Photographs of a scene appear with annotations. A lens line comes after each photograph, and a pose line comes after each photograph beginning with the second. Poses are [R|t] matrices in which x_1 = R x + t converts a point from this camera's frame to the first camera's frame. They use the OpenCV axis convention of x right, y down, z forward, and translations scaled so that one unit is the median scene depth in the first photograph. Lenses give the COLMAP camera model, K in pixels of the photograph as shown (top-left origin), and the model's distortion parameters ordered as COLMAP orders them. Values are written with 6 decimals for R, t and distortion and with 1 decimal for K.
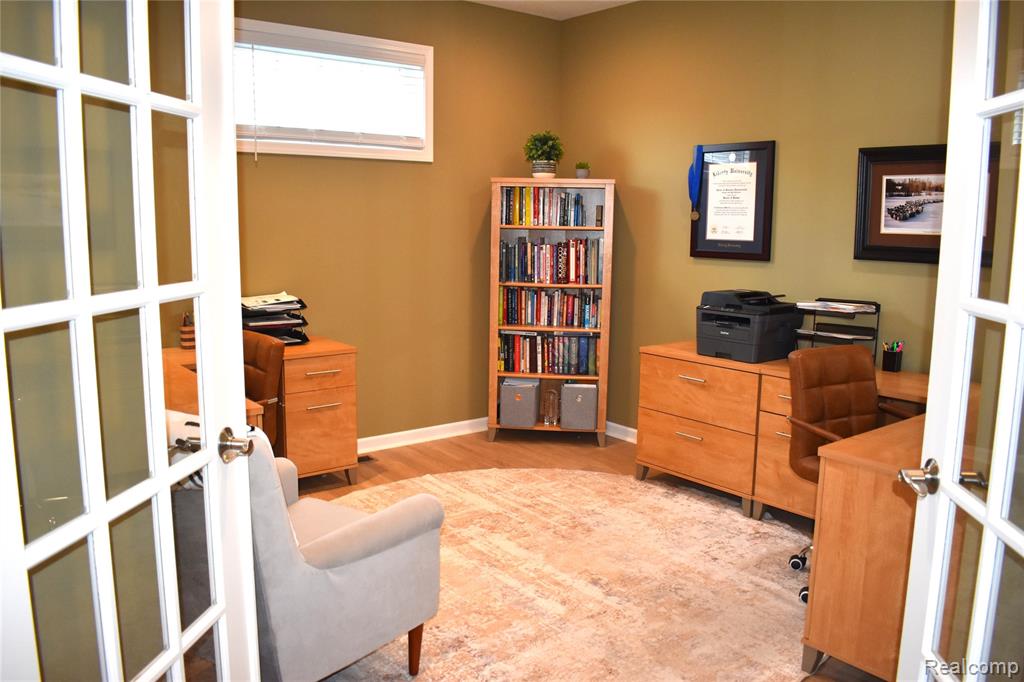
lens RADIAL K [[802.9, 0, 512.0], [0, 802.9, 341.0], [0, 0, 1]] dist [-0.092364, 0.008962]
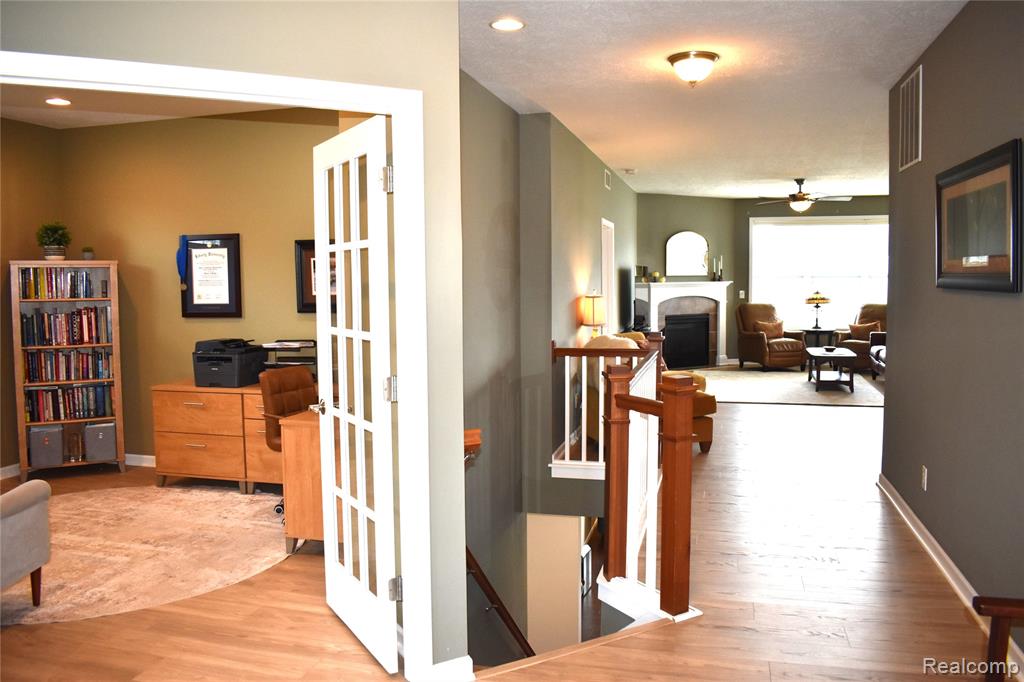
lens RADIAL K [[802.9, 0, 512.0], [0, 802.9, 341.0], [0, 0, 1]] dist [-0.092364, 0.008962]
pose [[0.801620, -0.065235, 0.594264, -0.124946], [0.107106, 0.993617, -0.035404, 0.040369], [-0.588161, 0.092030, 0.803491, -0.390396]]
